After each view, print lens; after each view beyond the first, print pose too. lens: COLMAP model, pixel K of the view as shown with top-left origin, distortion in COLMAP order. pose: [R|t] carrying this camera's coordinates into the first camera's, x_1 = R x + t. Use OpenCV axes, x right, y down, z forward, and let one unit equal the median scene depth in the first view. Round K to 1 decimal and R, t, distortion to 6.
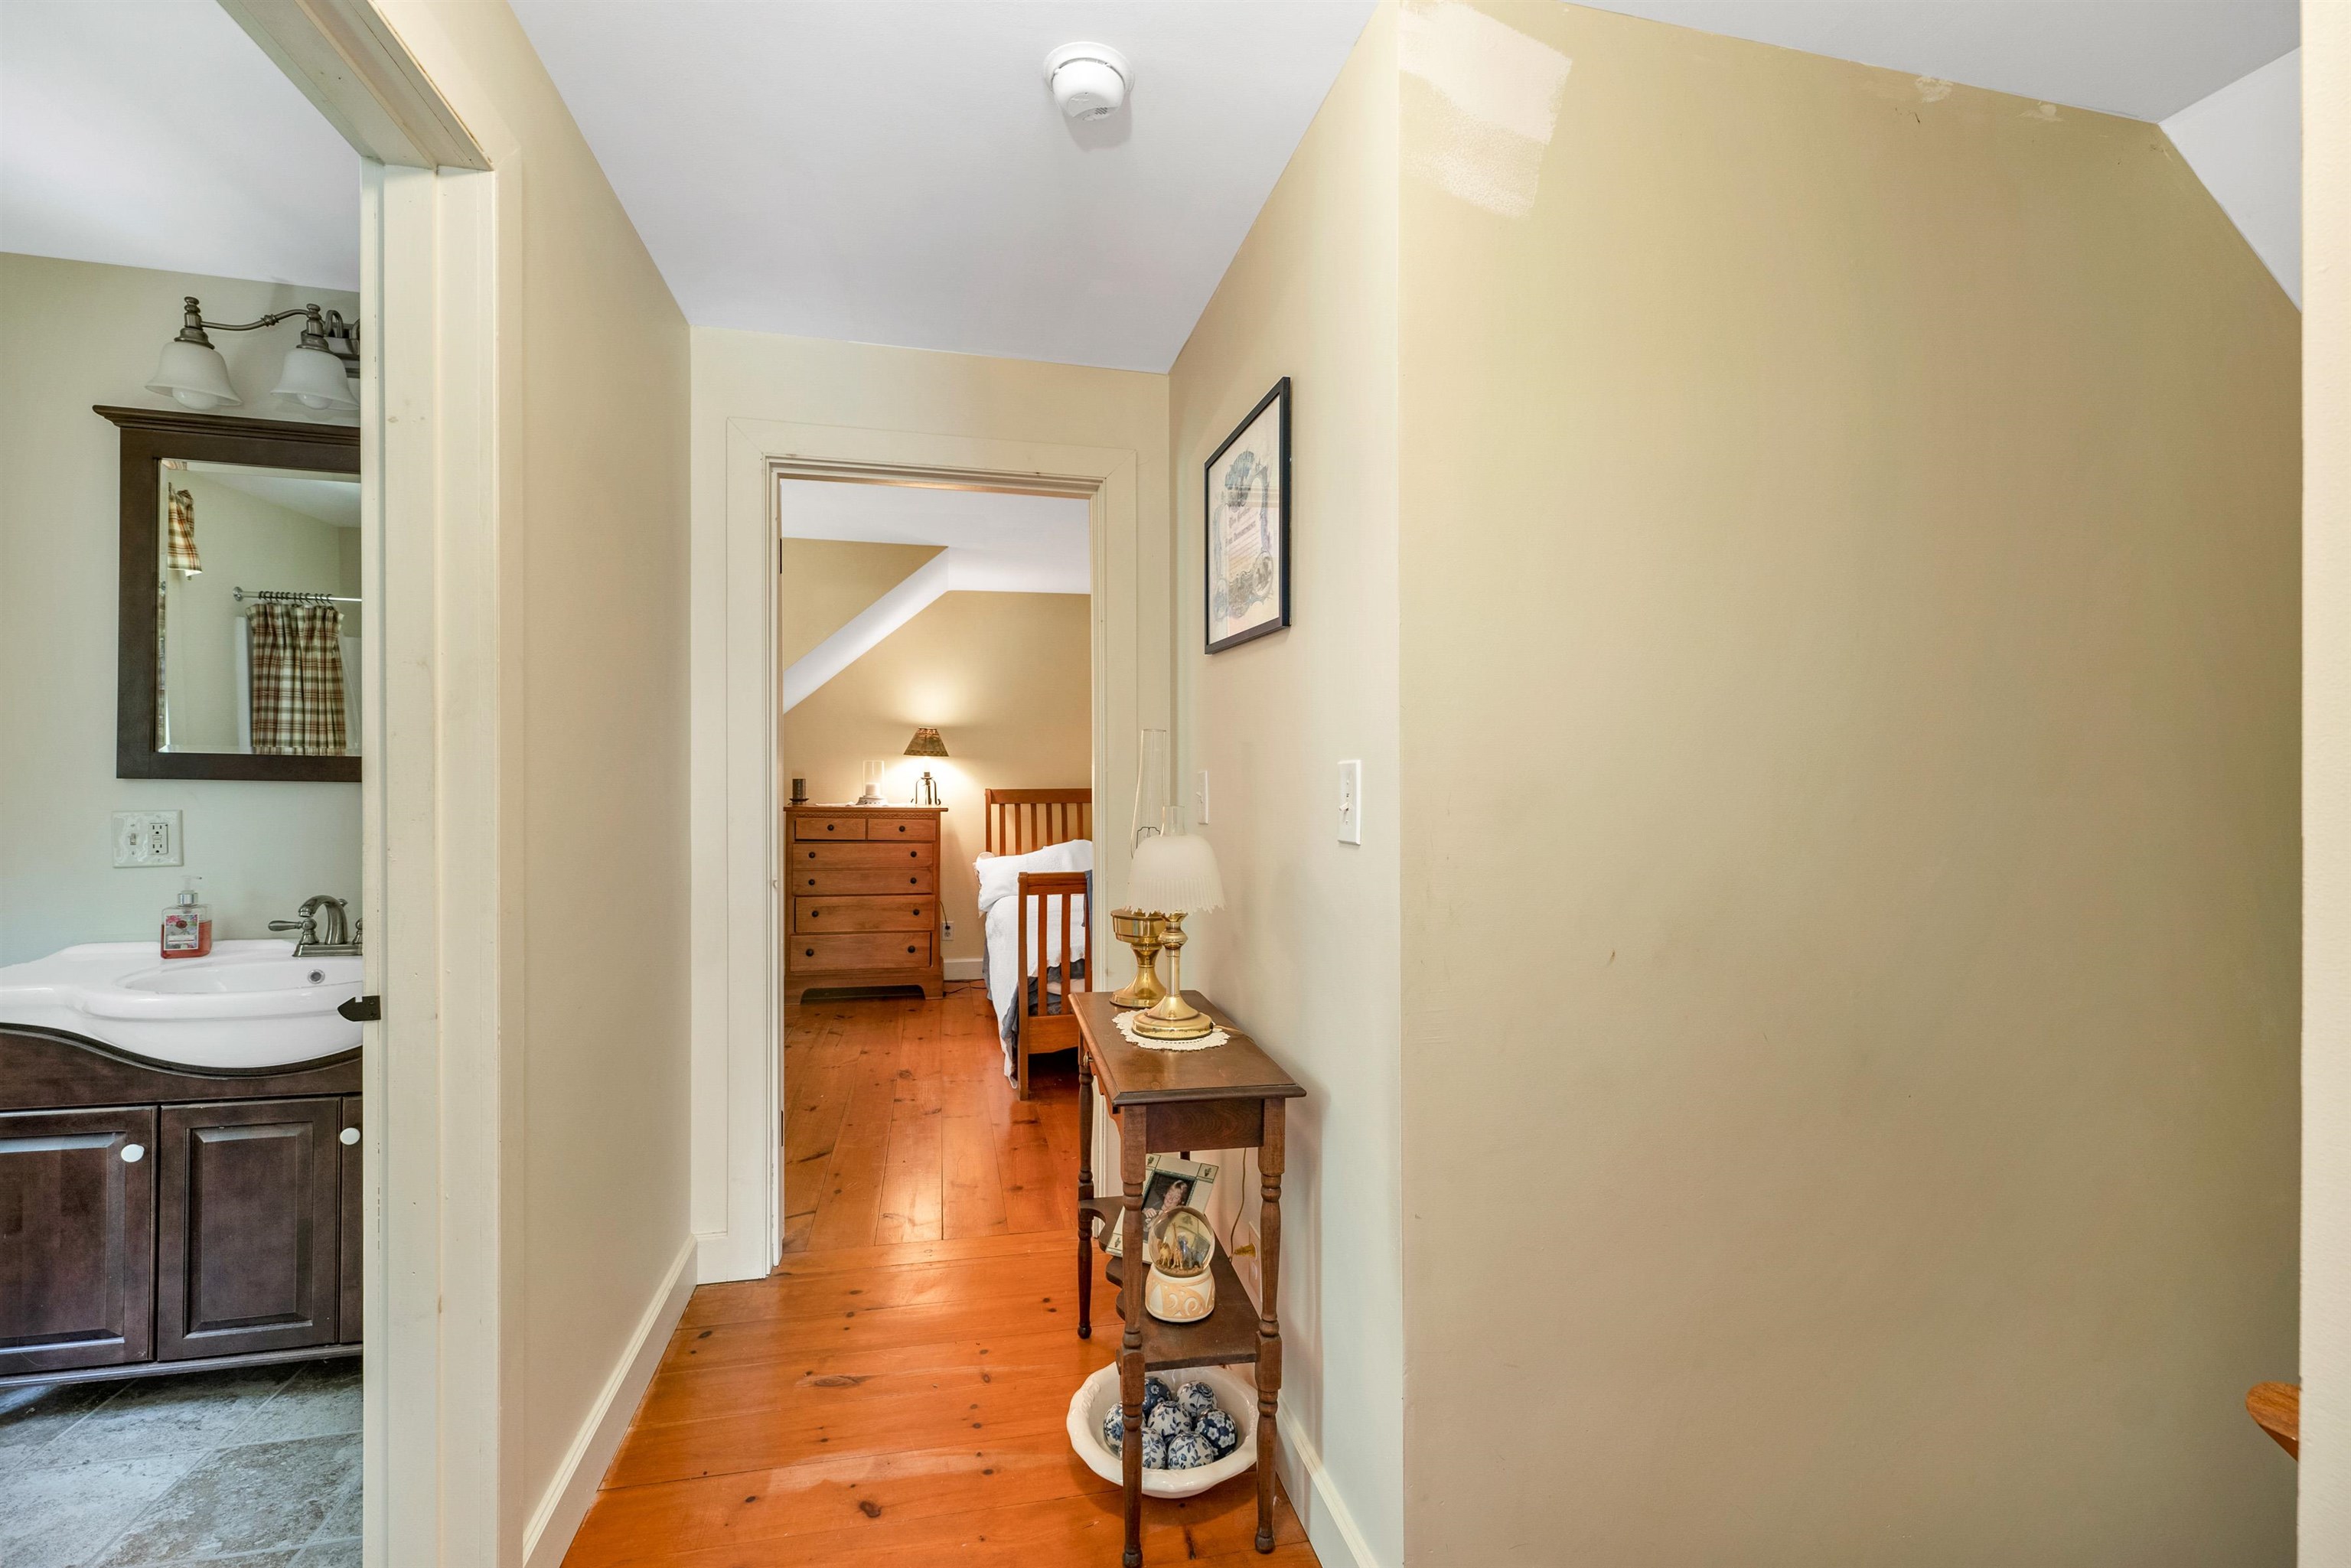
lens RADIAL K [[1015.3, 0, 1169.8], [0, 1015.3, 778.2], [0, 0, 1]] dist [0.002988, -0.000260]
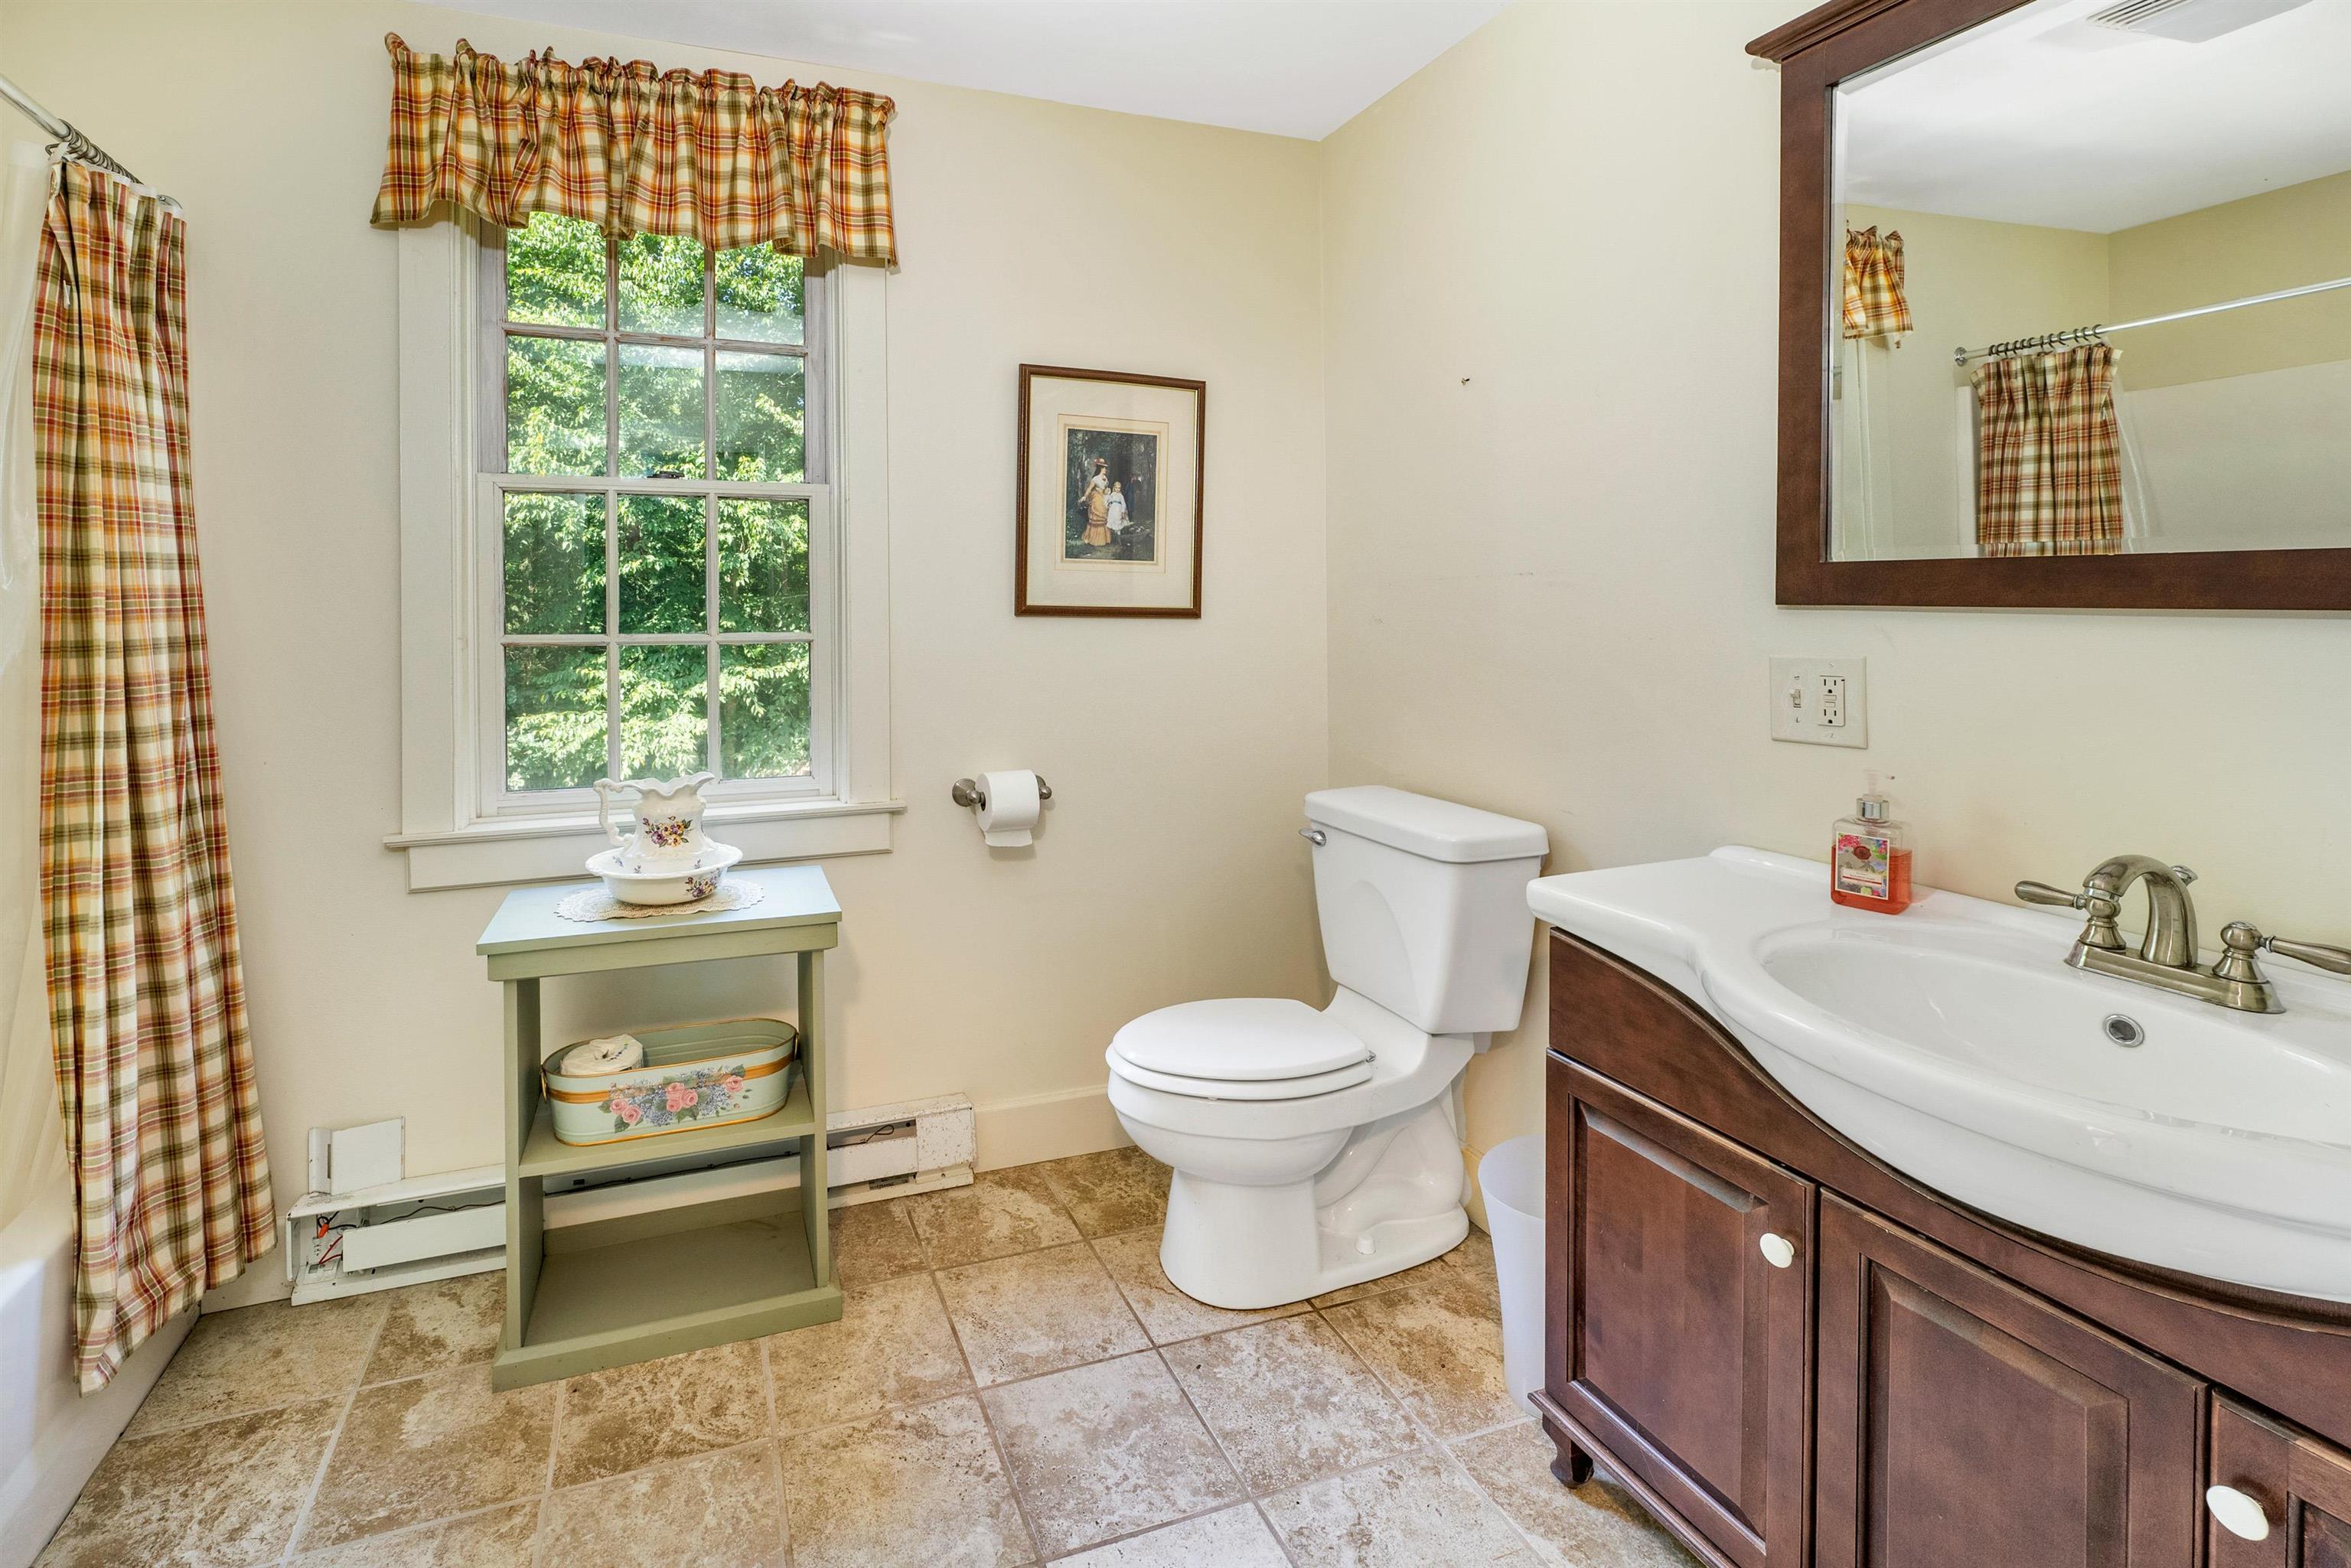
lens RADIAL K [[1015.3, 0, 1054.8], [0, 1015.3, 628.4], [0, 0, 1]] dist [0.002988, -0.000260]
pose [[0.102403, 0.013148, -0.994656, -0.249682], [0.007563, 0.999873, 0.013996, 0.001565], [0.994714, -0.008955, 0.102291, 0.273496]]
